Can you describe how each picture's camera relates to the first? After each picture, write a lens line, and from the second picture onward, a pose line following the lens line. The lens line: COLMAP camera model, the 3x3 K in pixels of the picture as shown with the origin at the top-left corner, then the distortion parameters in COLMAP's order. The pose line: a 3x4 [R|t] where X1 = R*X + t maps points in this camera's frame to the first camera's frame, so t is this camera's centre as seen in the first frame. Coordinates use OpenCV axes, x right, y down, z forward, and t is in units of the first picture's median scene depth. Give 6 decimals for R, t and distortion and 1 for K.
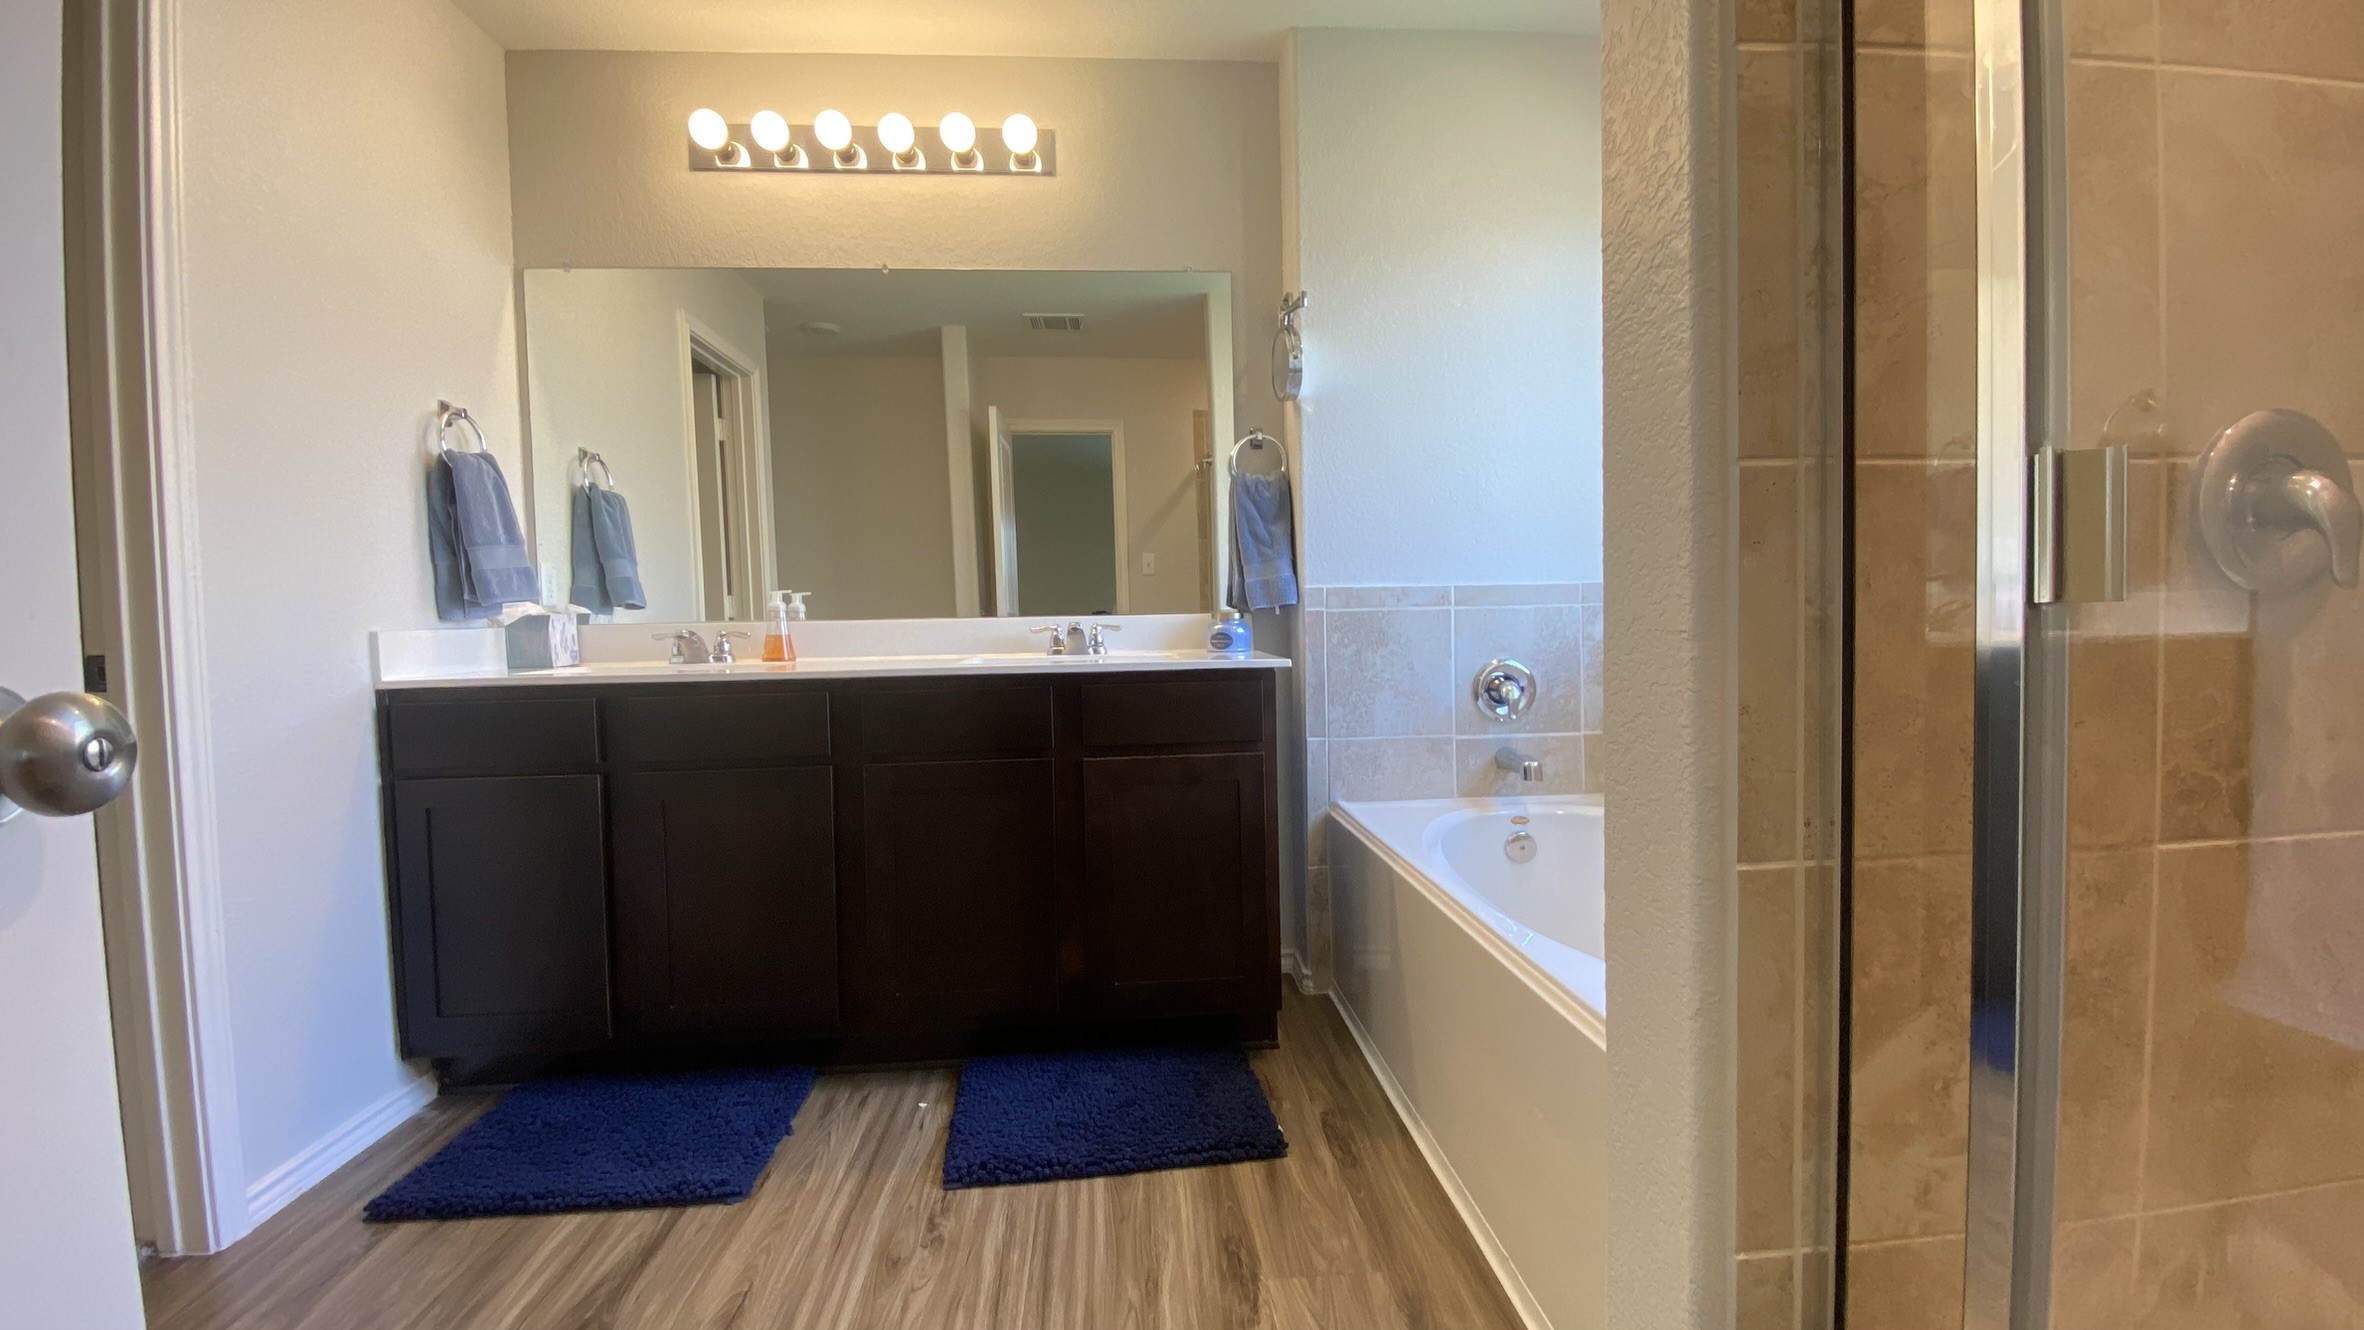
lens RADIAL K [[954.0, 0, 1174.7], [0, 954.0, 671.0], [0, 0, 1]] dist [0.032259, -0.025606]
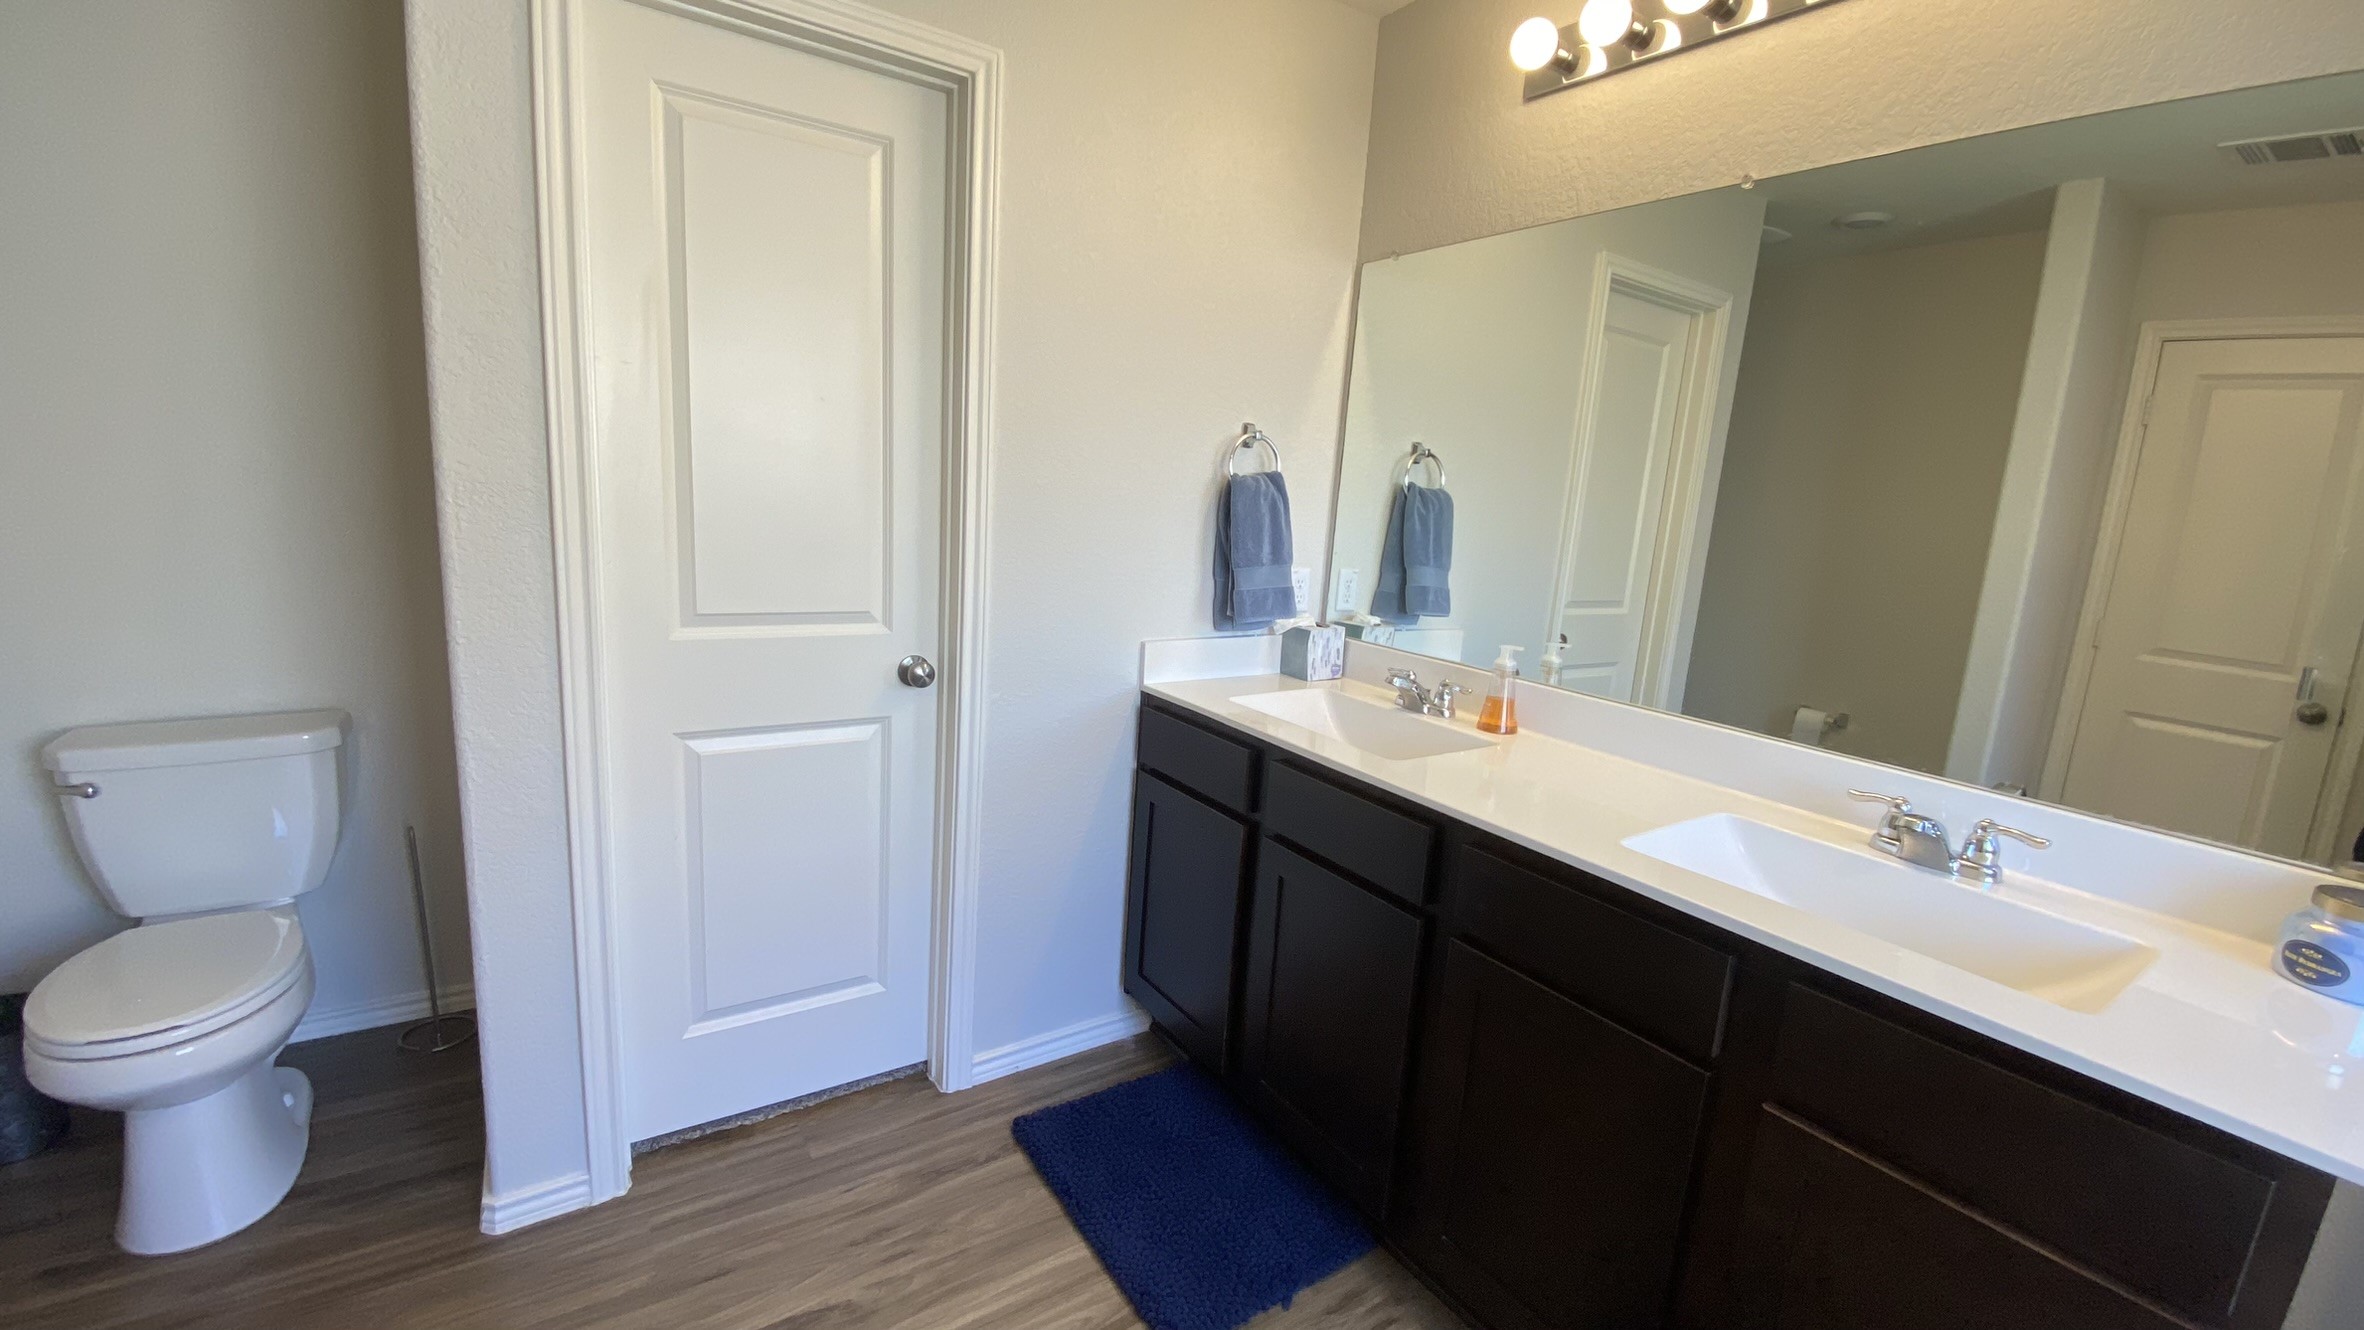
lens RADIAL K [[954.0, 0, 1174.7], [0, 954.0, 671.0], [0, 0, 1]] dist [0.032259, -0.025606]
pose [[0.495154, 0.212378, -0.842448, 0.137621], [-0.122749, 0.977037, 0.174161, -0.187304], [0.860090, 0.017173, 0.509852, 0.403292]]
